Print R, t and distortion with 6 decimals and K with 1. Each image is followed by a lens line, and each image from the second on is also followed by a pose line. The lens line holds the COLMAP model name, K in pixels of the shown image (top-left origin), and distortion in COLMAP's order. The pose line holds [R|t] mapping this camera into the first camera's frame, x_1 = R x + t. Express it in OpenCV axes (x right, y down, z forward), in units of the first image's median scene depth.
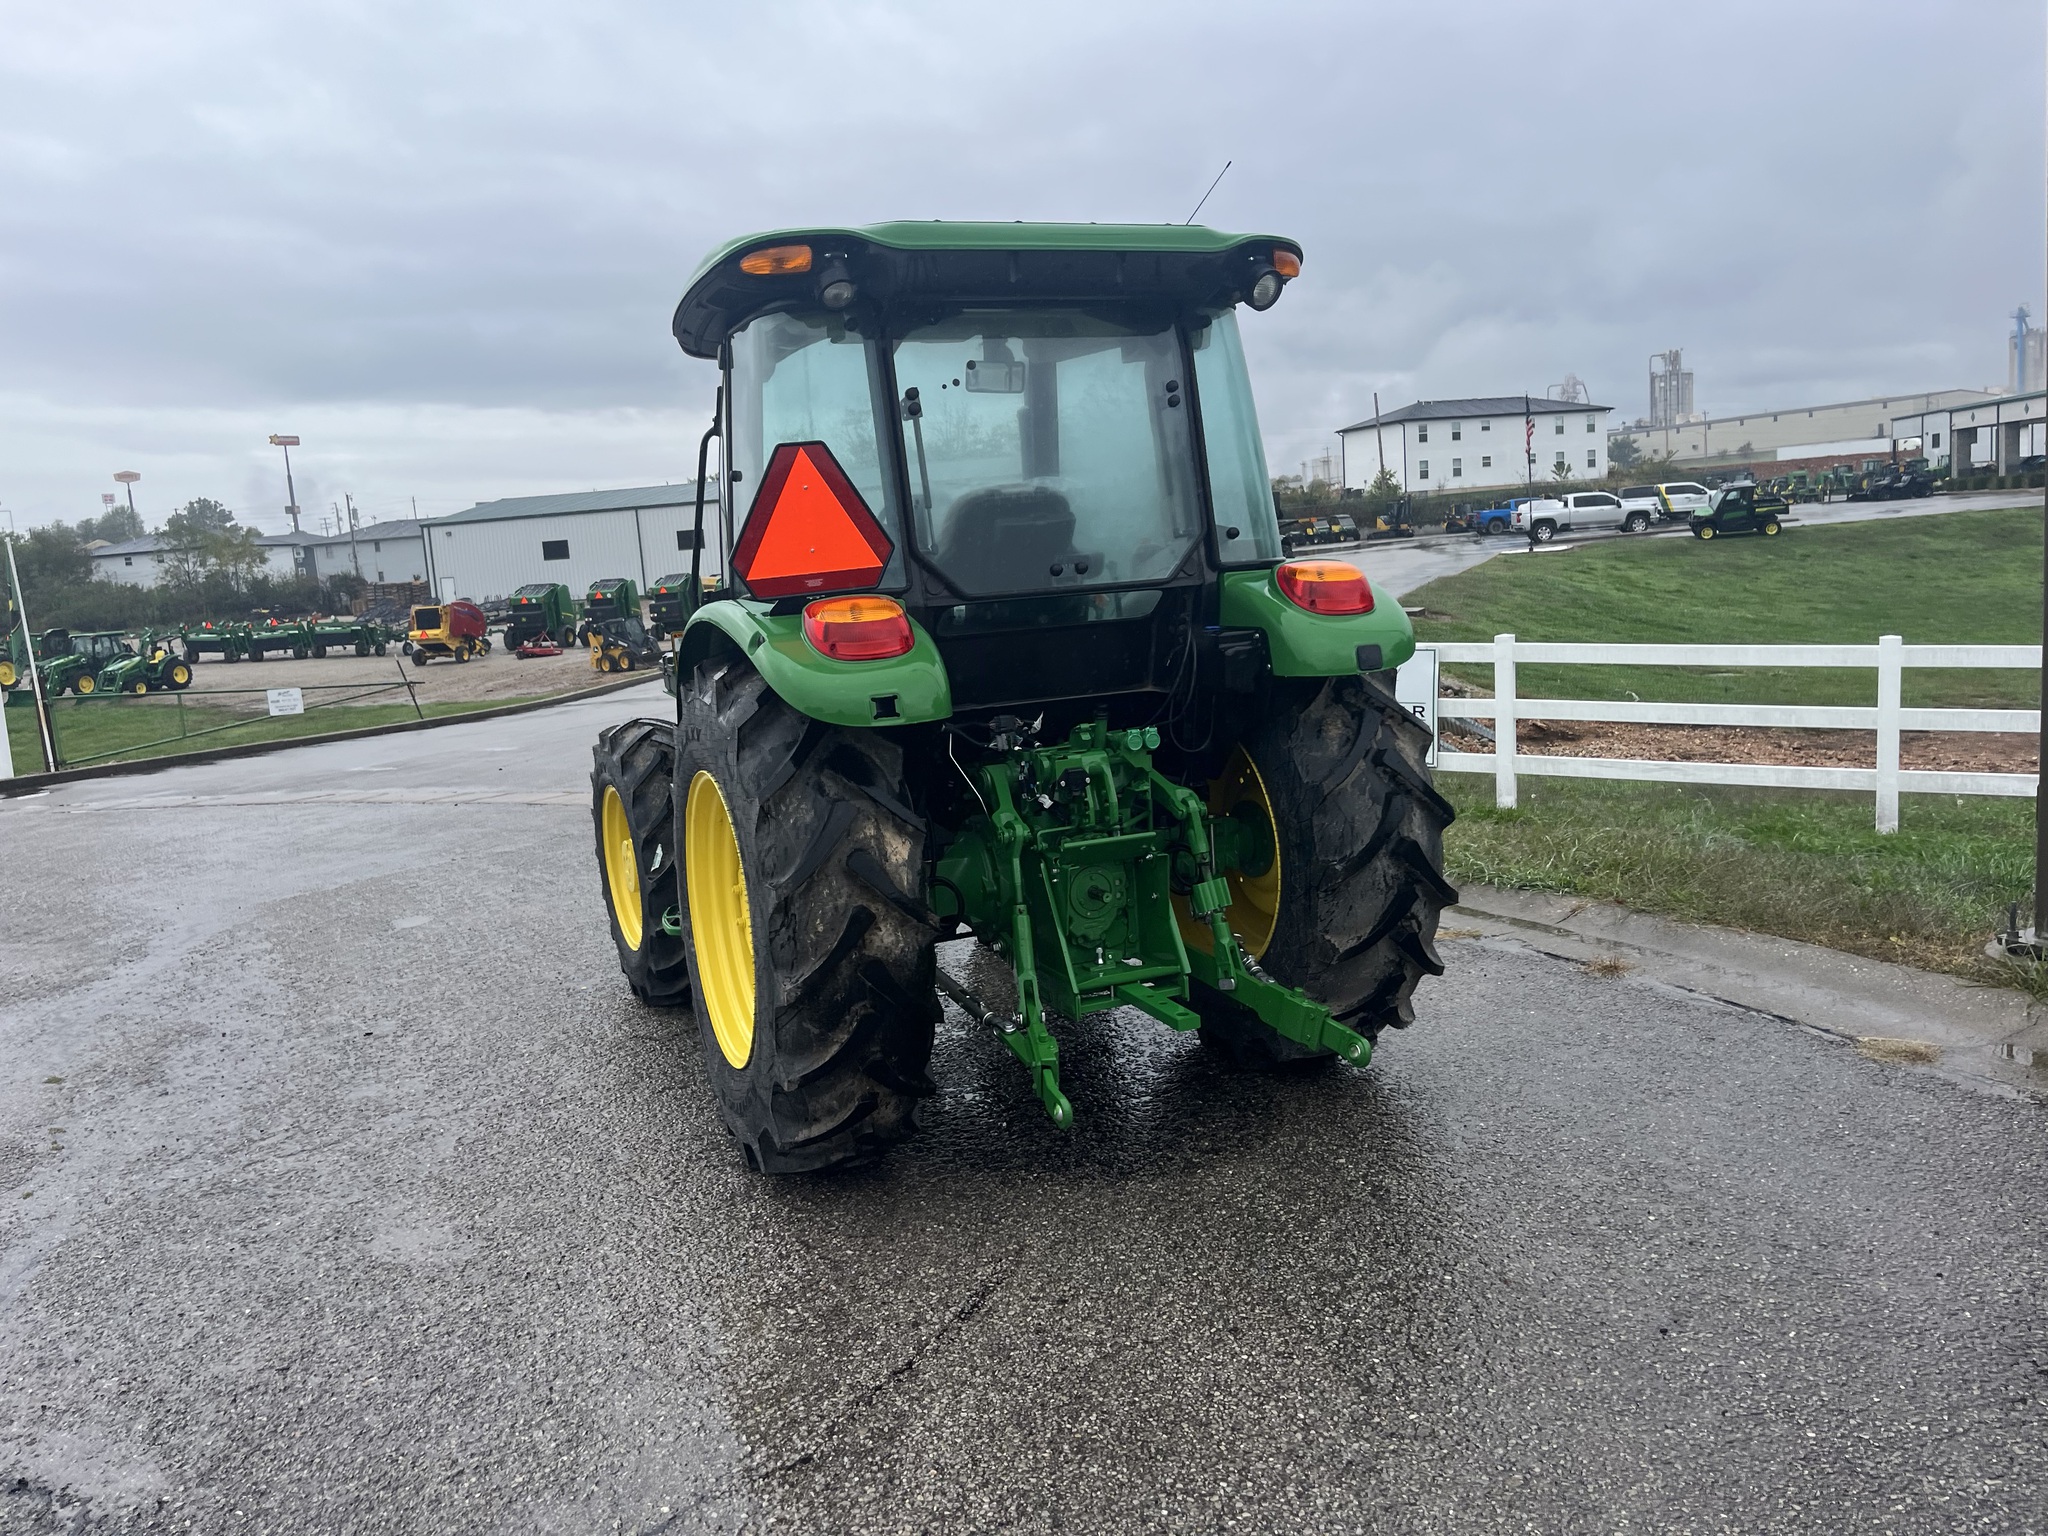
lens RADIAL K [[1529.5, 0, 1003.3], [0, 1529.5, 758.9], [0, 0, 1]] dist [0.070934, -0.096973]
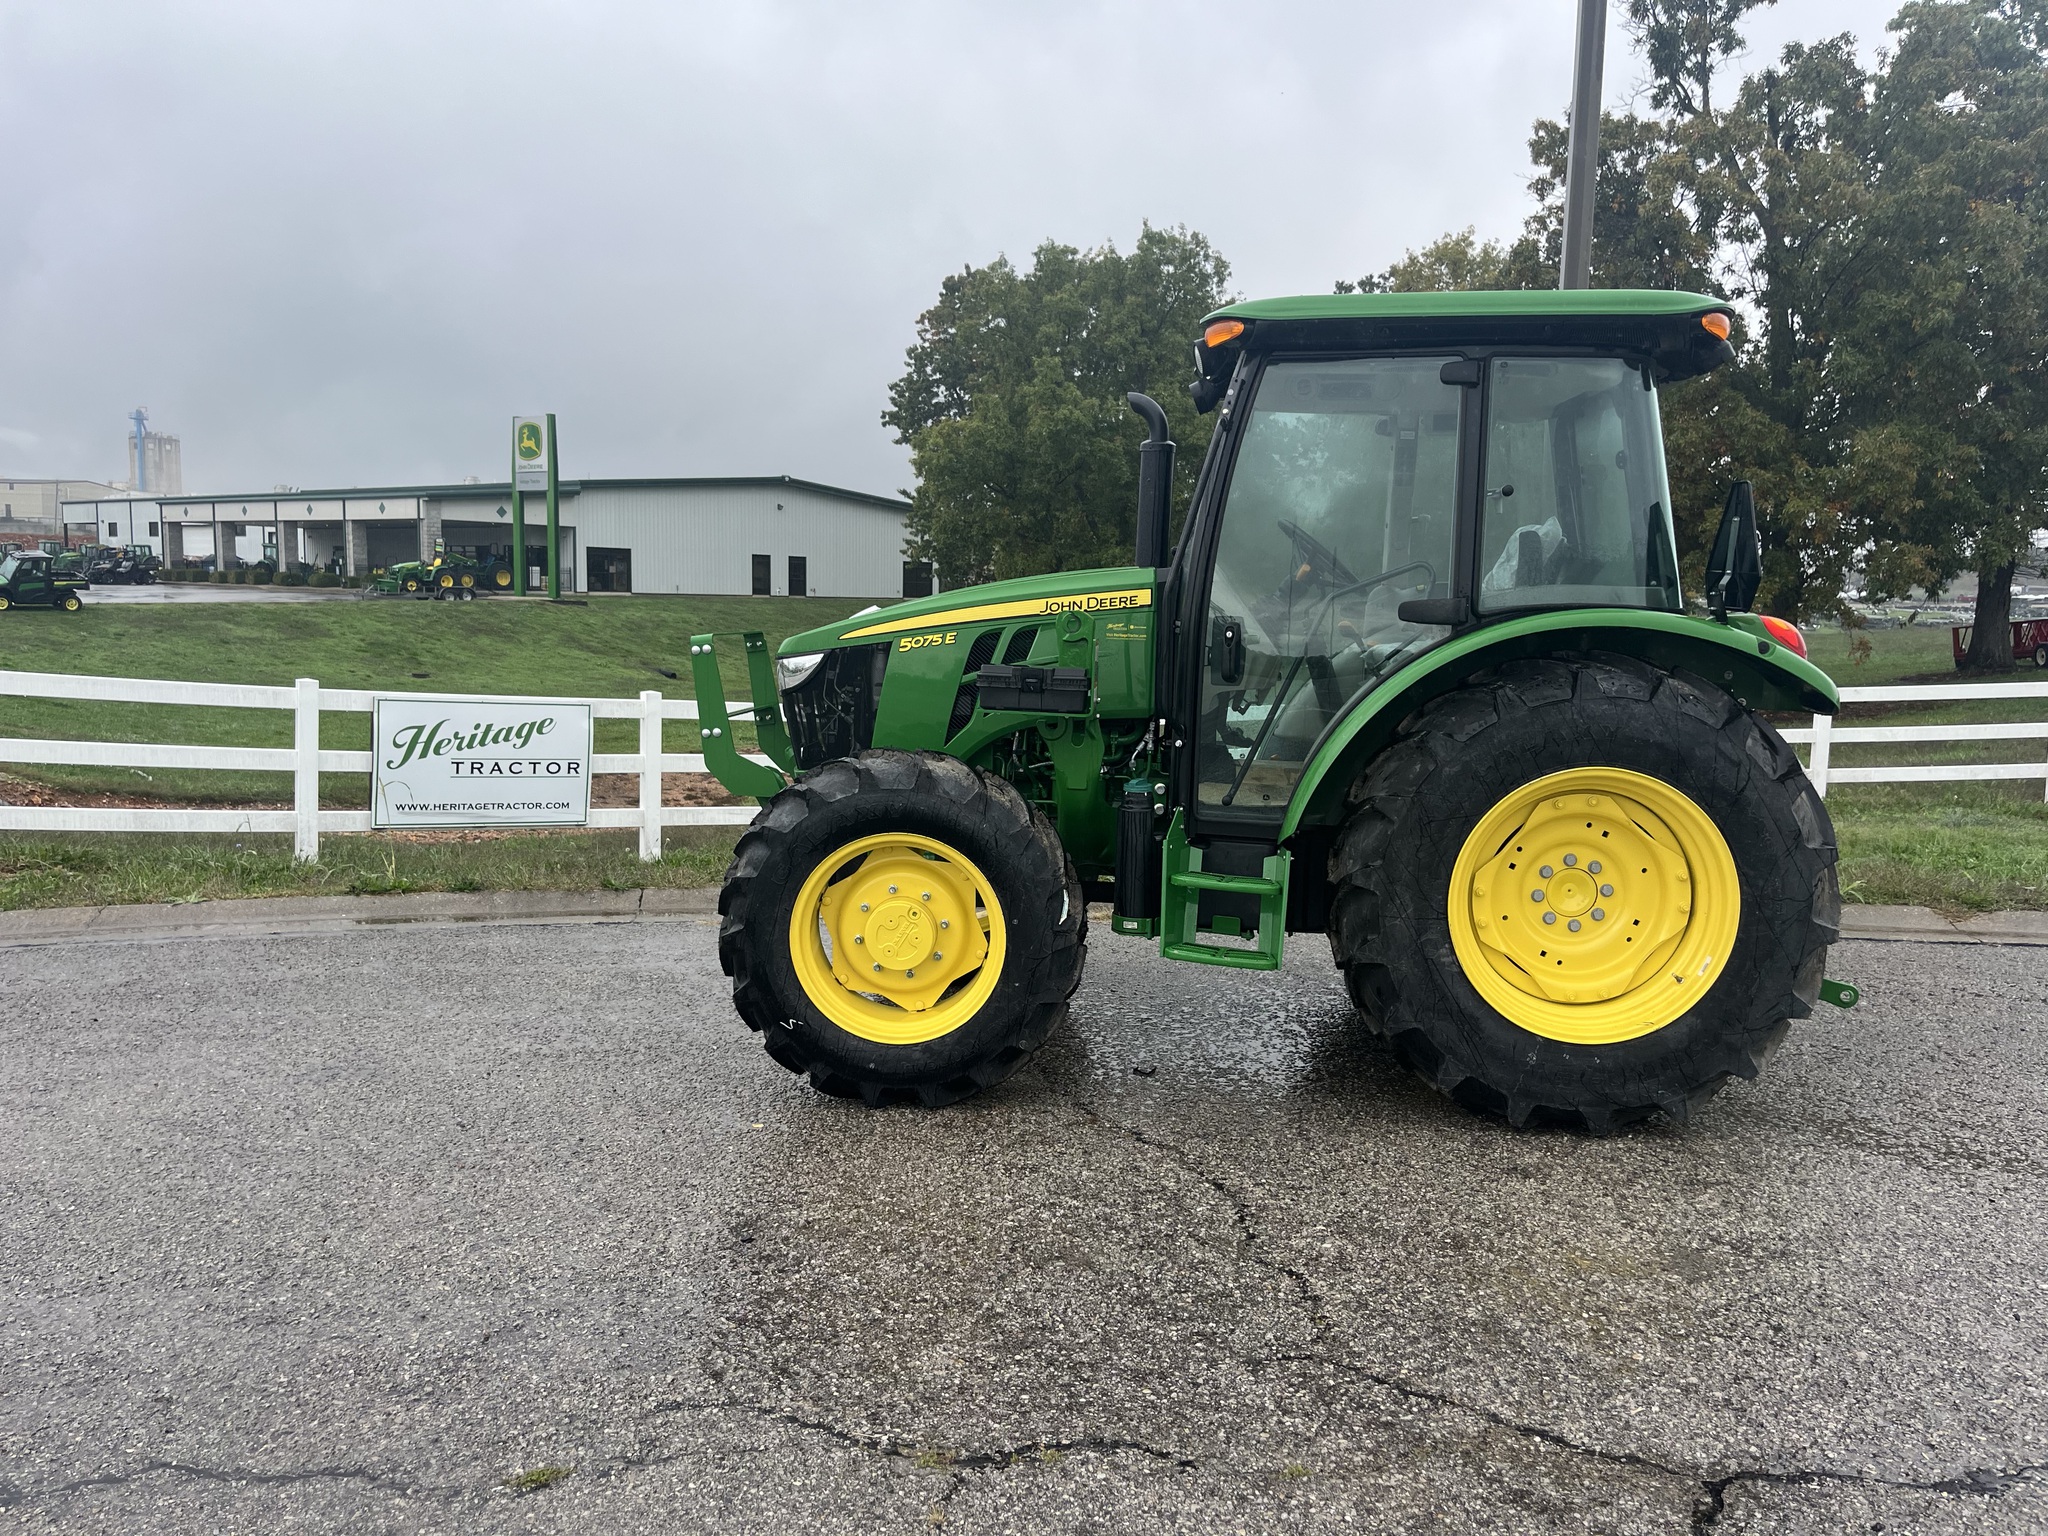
lens RADIAL K [[1533.4, 0, 1021.1], [0, 1533.4, 769.6], [0, 0, 1]] dist [0.068617, -0.106212]
pose [[0.467429, -0.018178, 0.883844, -1.069482], [0.061572, 0.998030, -0.012037, -0.001783], [-0.881884, 0.060046, 0.467627, 0.685214]]
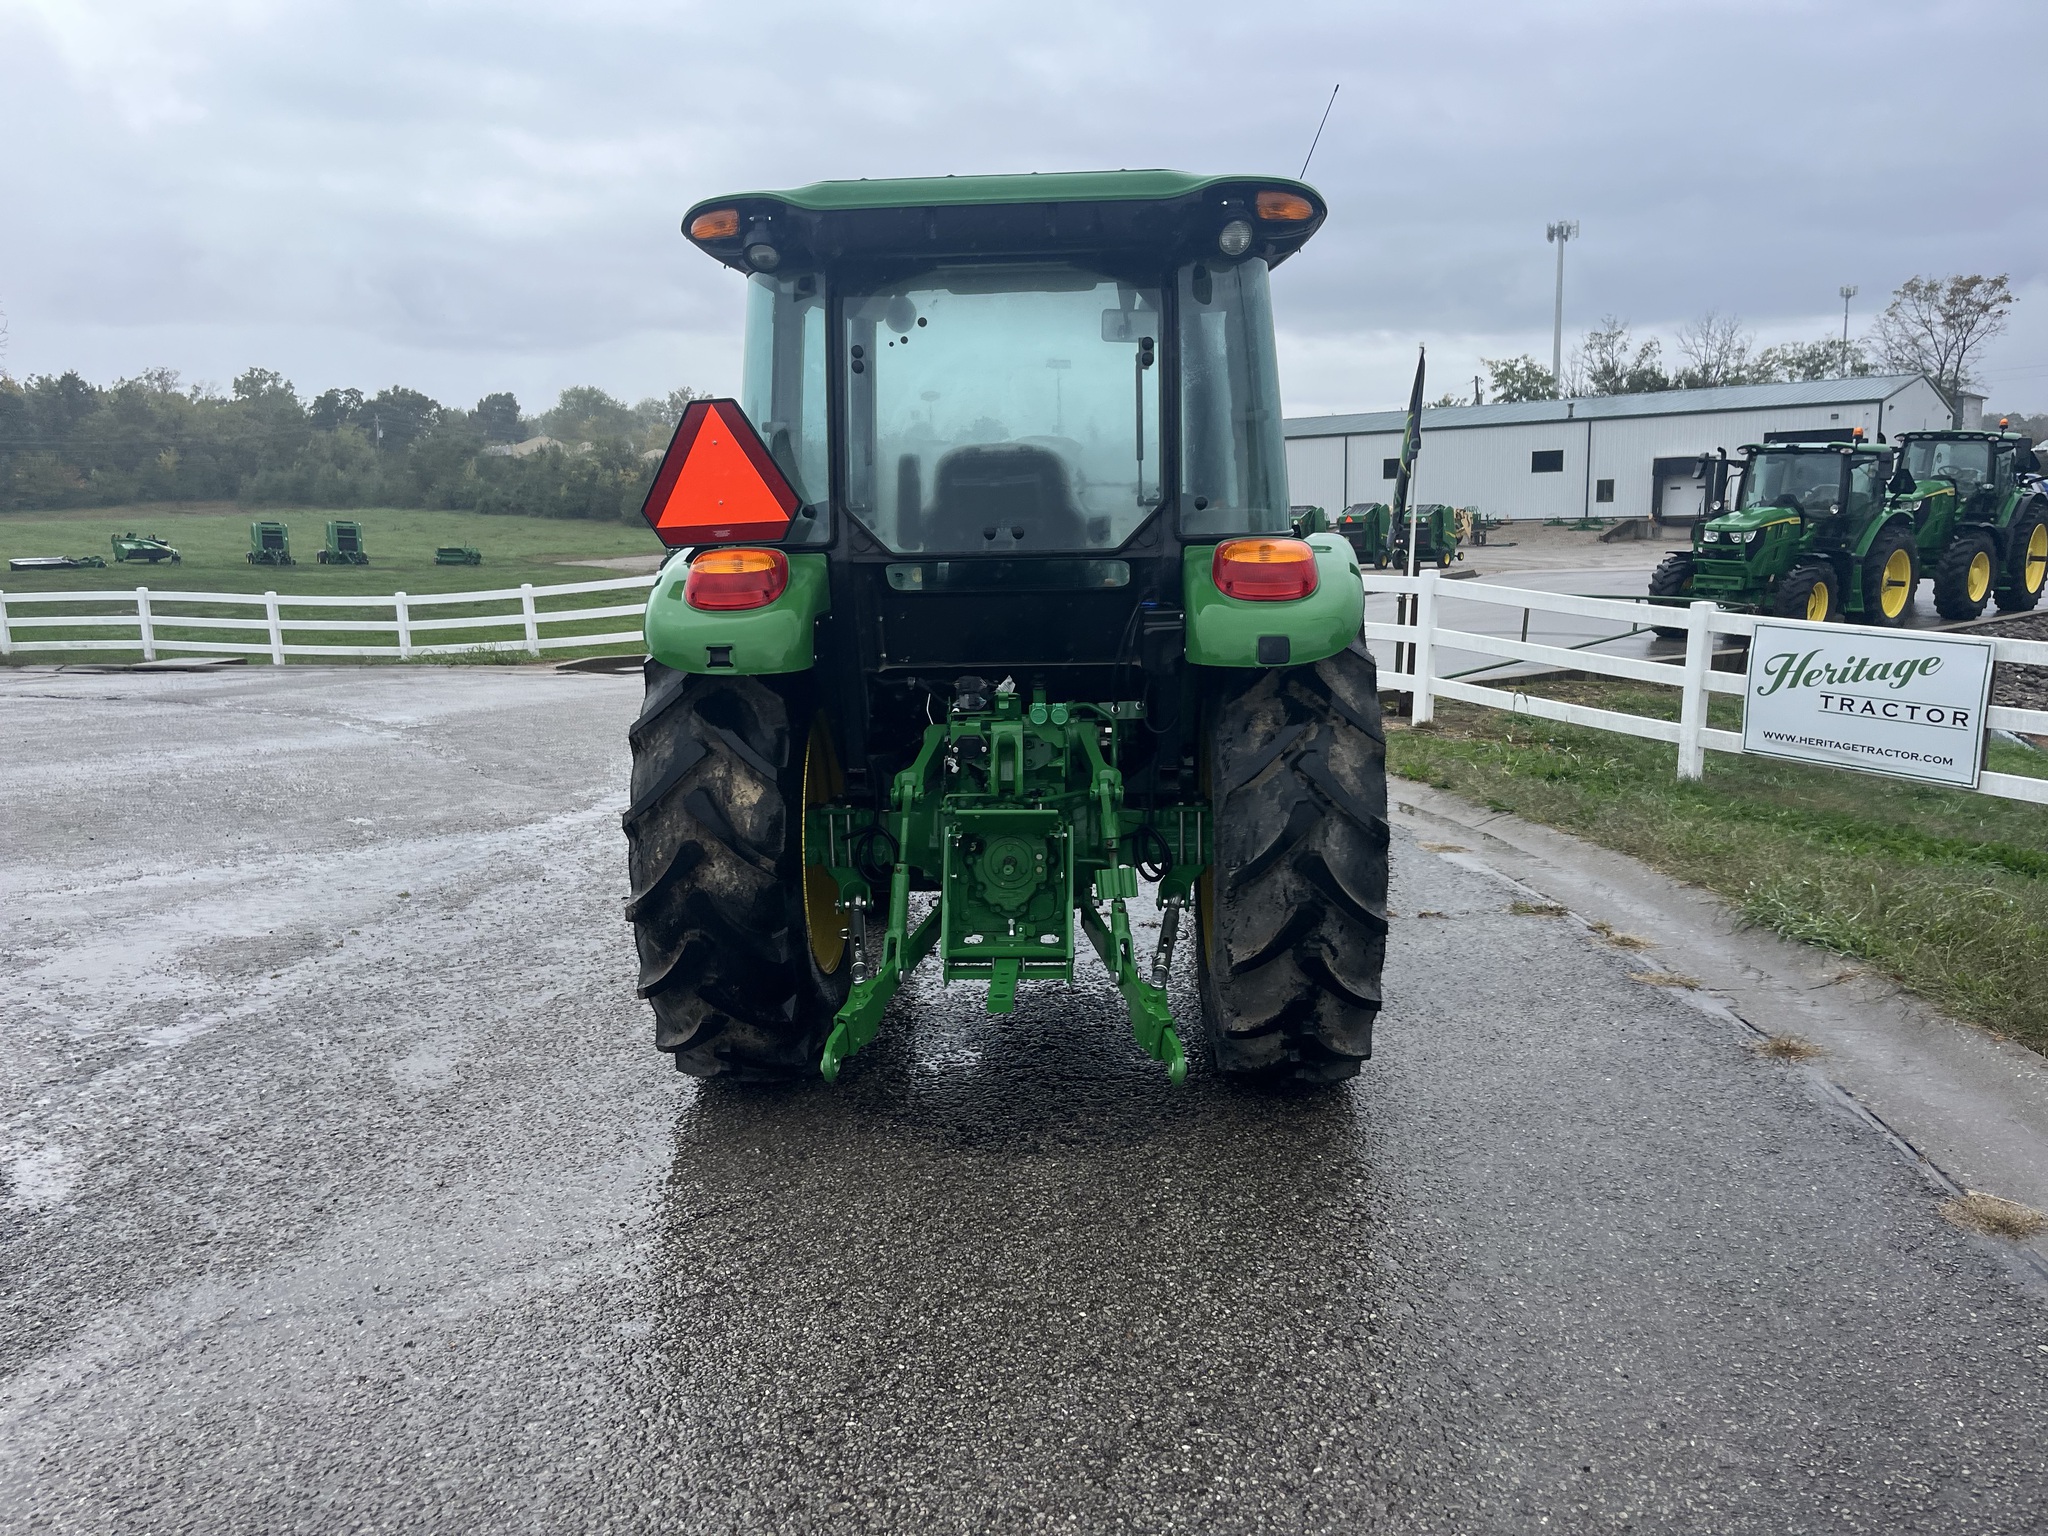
lens RADIAL K [[1533.4, 0, 1021.1], [0, 1533.4, 769.6], [0, 0, 1]] dist [0.068617, -0.106212]
pose [[0.900751, 0.119275, -0.417638, 0.387617], [-0.097195, 0.992523, 0.073831, -0.038116], [0.423322, -0.025911, 0.905609, 0.088976]]
